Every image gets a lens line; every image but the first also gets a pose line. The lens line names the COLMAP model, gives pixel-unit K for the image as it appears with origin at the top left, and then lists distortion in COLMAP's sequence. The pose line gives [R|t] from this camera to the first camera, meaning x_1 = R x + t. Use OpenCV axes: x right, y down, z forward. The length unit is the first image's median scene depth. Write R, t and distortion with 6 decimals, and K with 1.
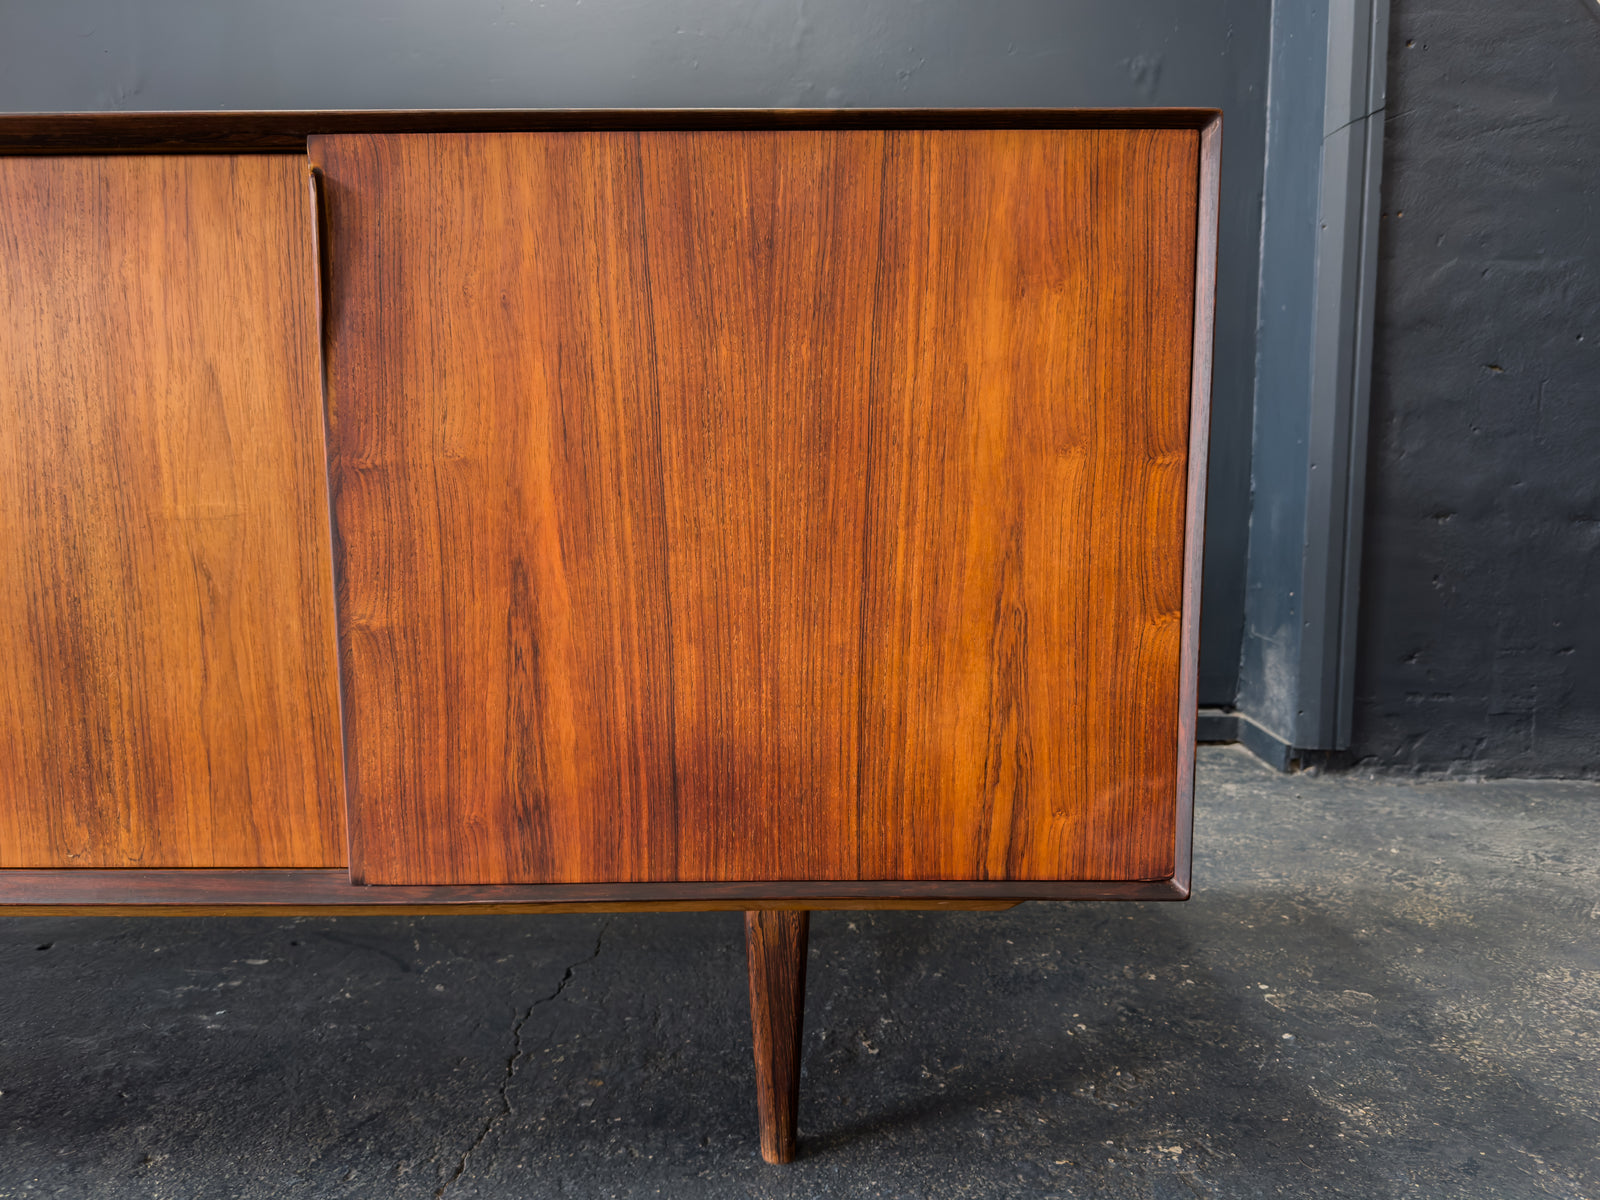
lens RADIAL K [[1130.5, 0, 823.4], [0, 1130.5, 626.7], [0, 0, 1]] dist [0.111091, -0.138673]
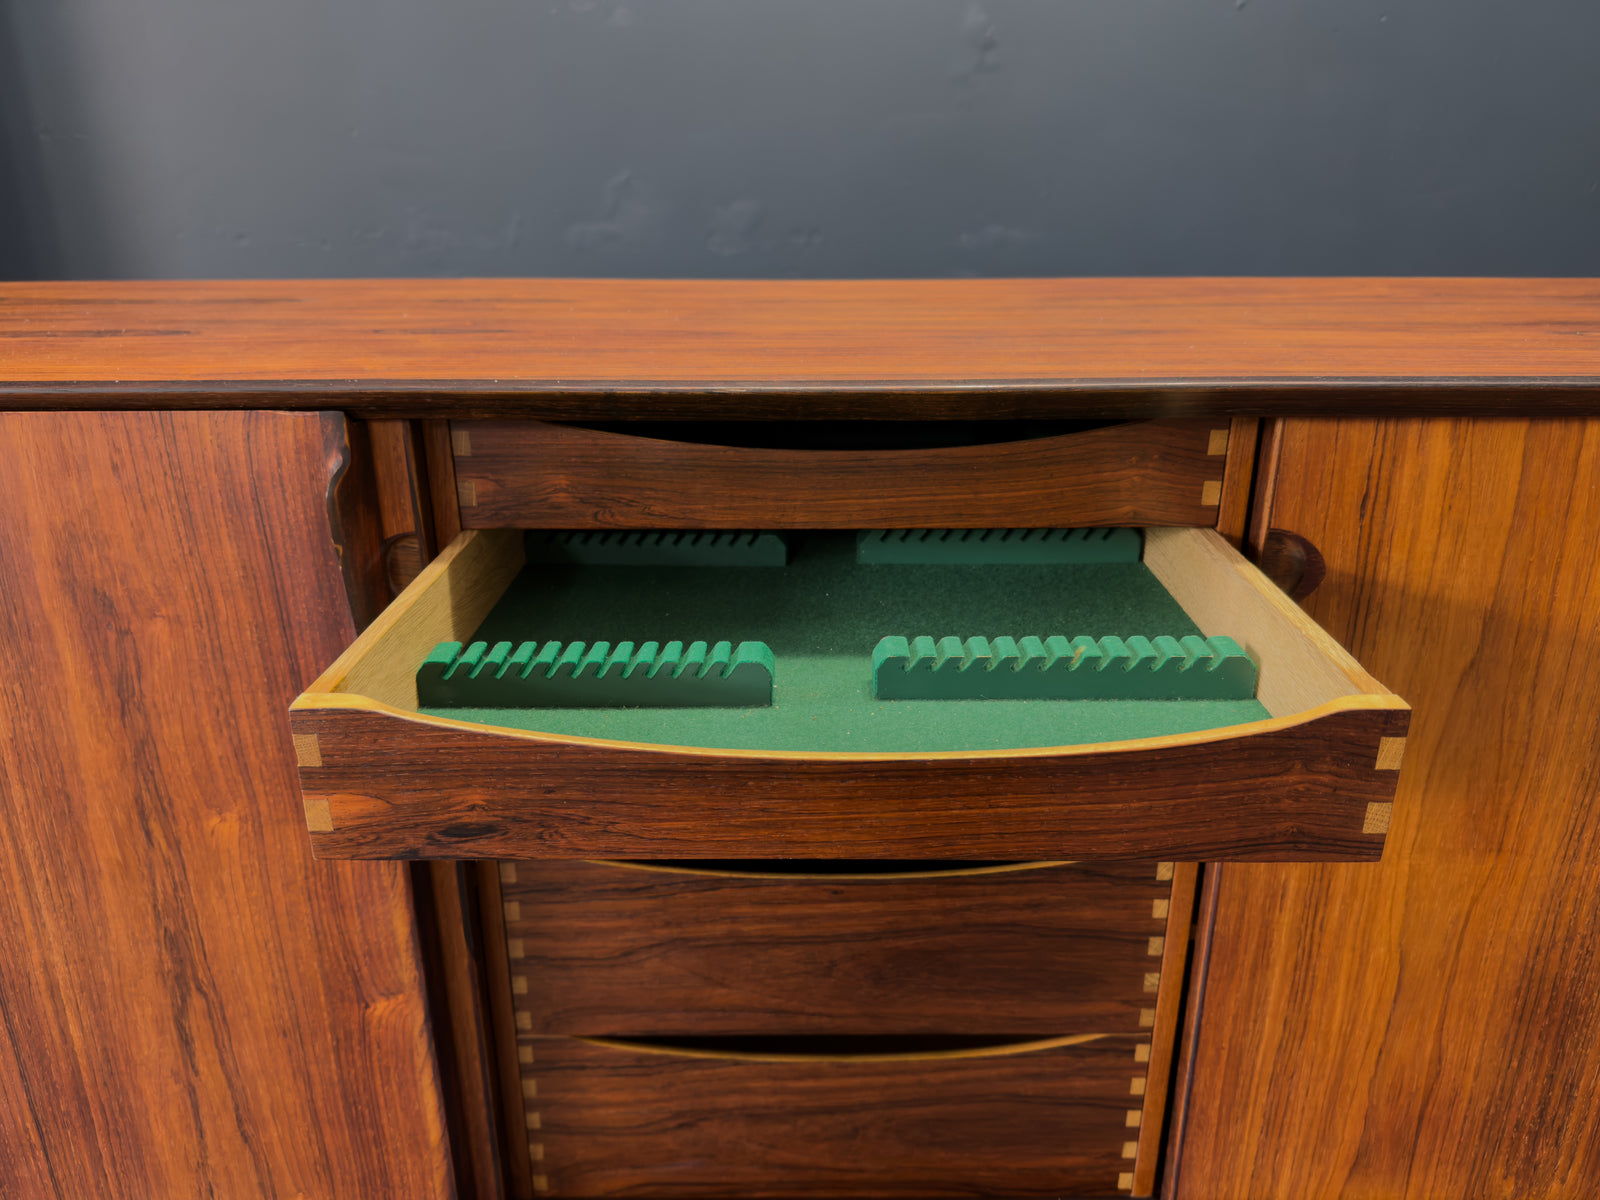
lens RADIAL K [[1163.4, 0, 803.9], [0, 1163.4, 597.6], [0, 0, 1]] dist [-0.019780, -0.001206]
pose [[0.999968, -0.004778, 0.006437, -1.228907], [0.003212, 0.974509, 0.224326, -0.453955], [-0.007344, -0.224299, 0.974493, 0.302320]]
